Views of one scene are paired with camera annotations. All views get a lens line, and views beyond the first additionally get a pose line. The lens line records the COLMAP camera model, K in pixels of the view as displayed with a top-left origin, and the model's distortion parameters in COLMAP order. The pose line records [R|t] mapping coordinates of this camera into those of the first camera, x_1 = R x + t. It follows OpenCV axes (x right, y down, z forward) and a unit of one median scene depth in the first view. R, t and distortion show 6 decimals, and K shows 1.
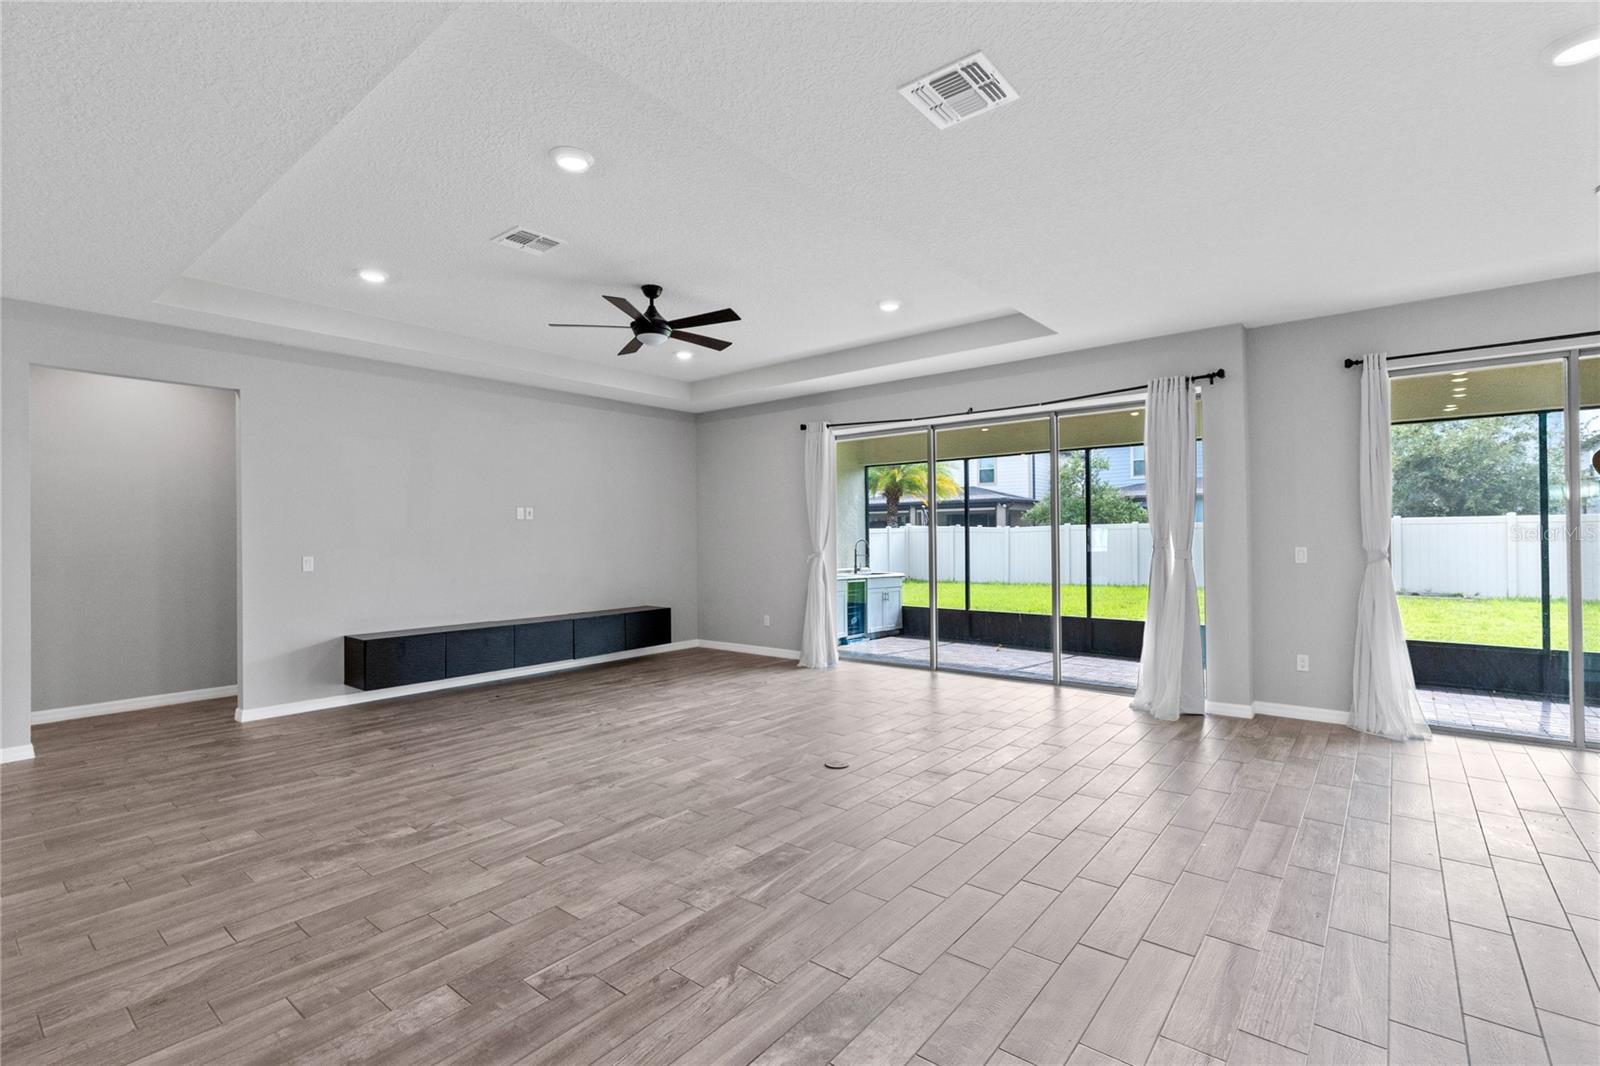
lens RADIAL K [[727.8, 0, 801.2], [0, 727.8, 527.2], [0, 0, 1]] dist [0.003782, 0.001426]
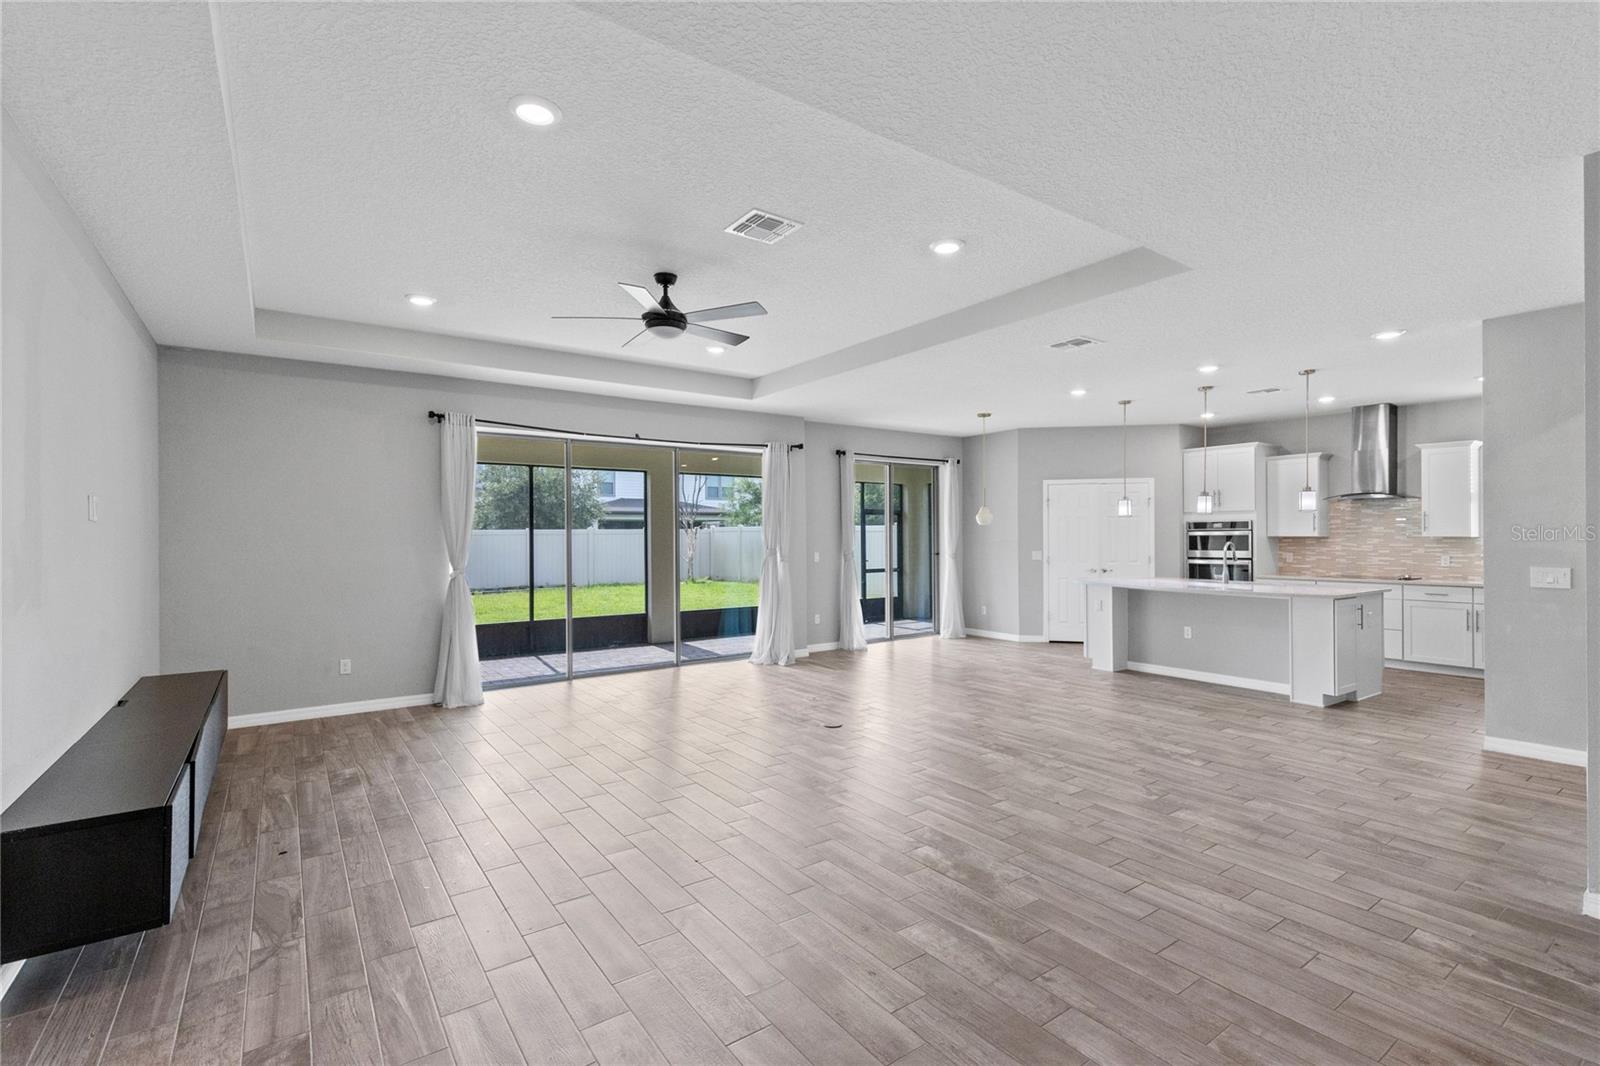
lens RADIAL K [[727.8, 0, 799.6], [0, 727.8, 536.4], [0, 0, 1]] dist [0.003782, 0.001426]
pose [[0.267623, 0.005866, 0.963506, -0.970437], [-0.010083, 0.999944, -0.003288, -0.004735], [-0.963471, -0.008835, 0.267667, 0.565382]]
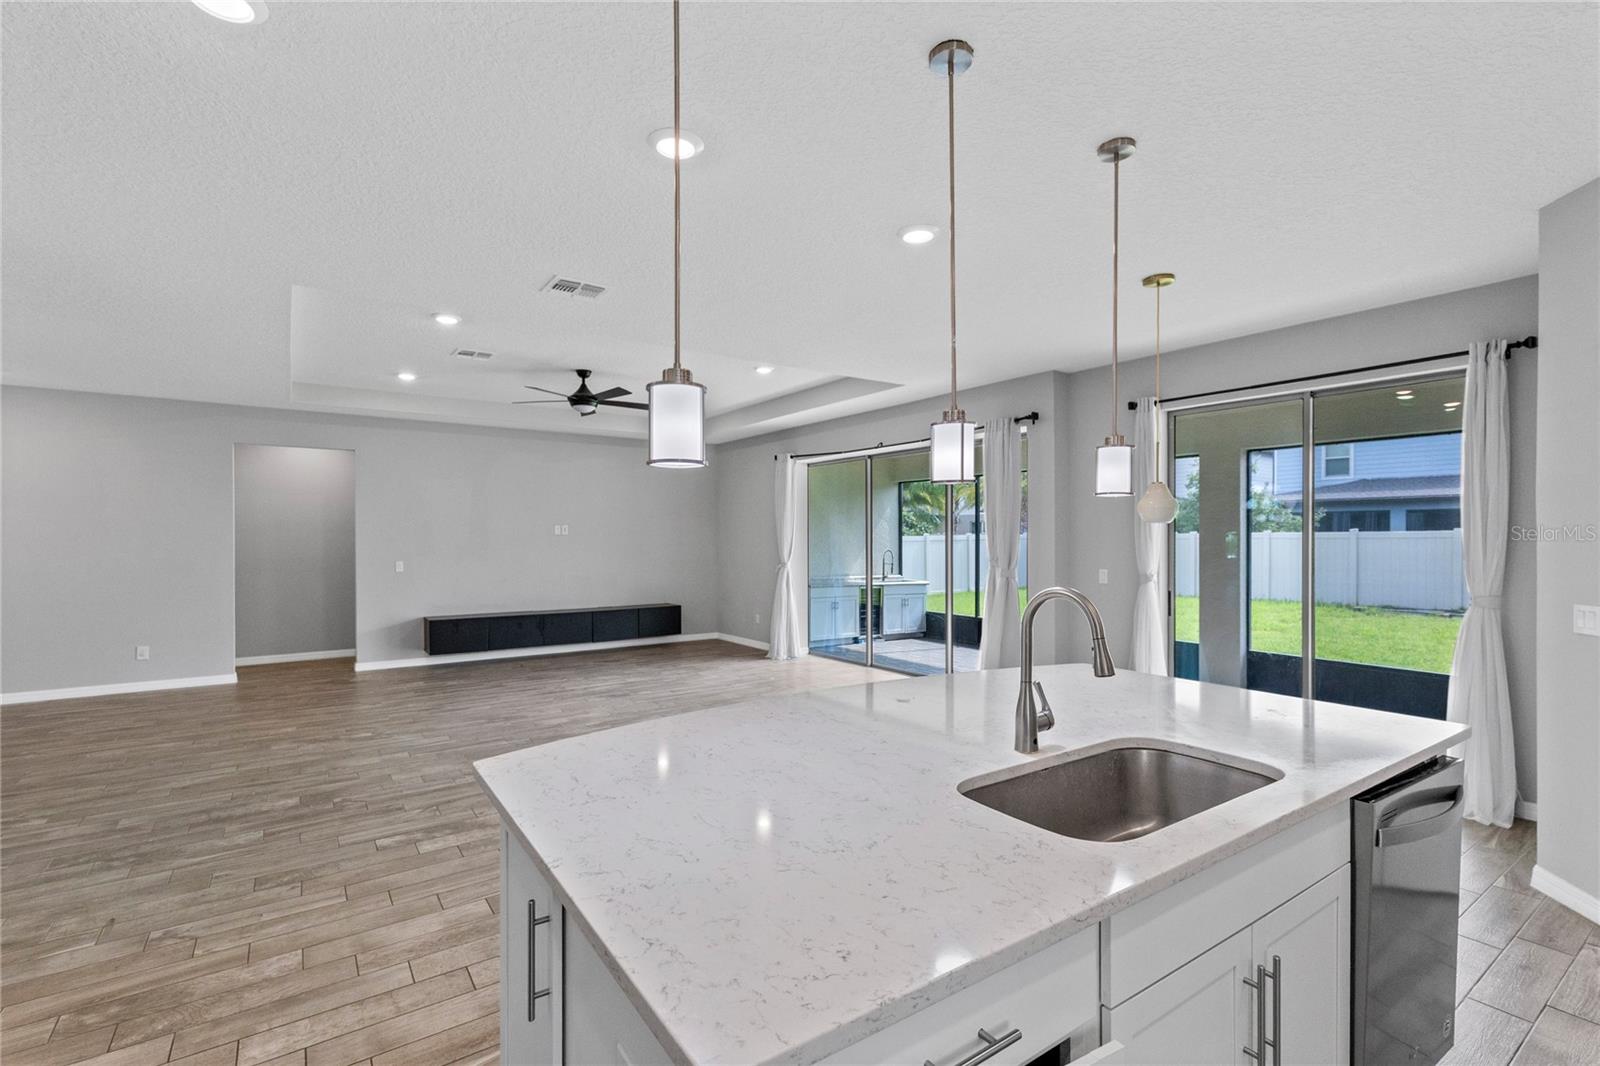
lens RADIAL K [[727.8, 0, 805.1], [0, 727.8, 537.2], [0, 0, 1]] dist [0.003782, 0.001426]
pose [[0.962215, 0.007844, -0.272176, 0.535711], [-0.004015, 0.999885, 0.014625, -0.035799], [0.272260, -0.012979, 0.962136, -0.193976]]
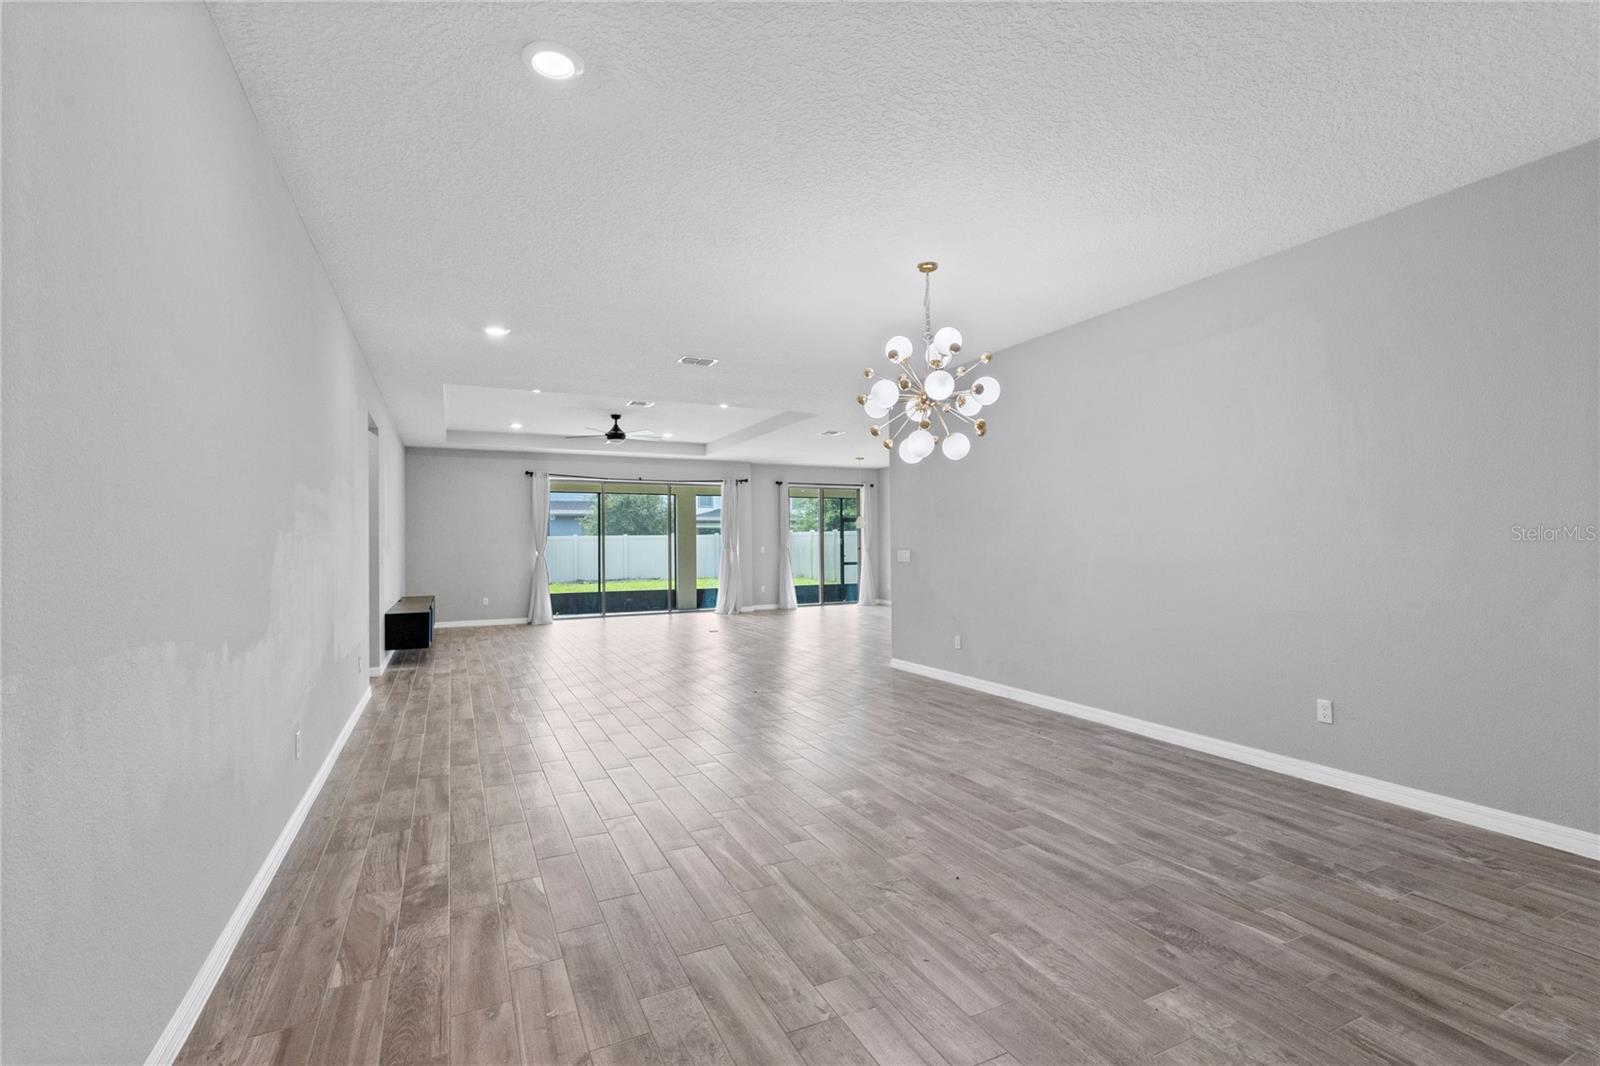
lens RADIAL K [[727.8, 0, 798.9], [0, 727.8, 532.6], [0, 0, 1]] dist [0.003782, 0.001426]
pose [[0.428598, 0.019201, 0.903291, -1.677504], [-0.007094, 0.999815, -0.017886, 0.021703], [-0.903467, 0.001258, 0.428655, -0.280246]]
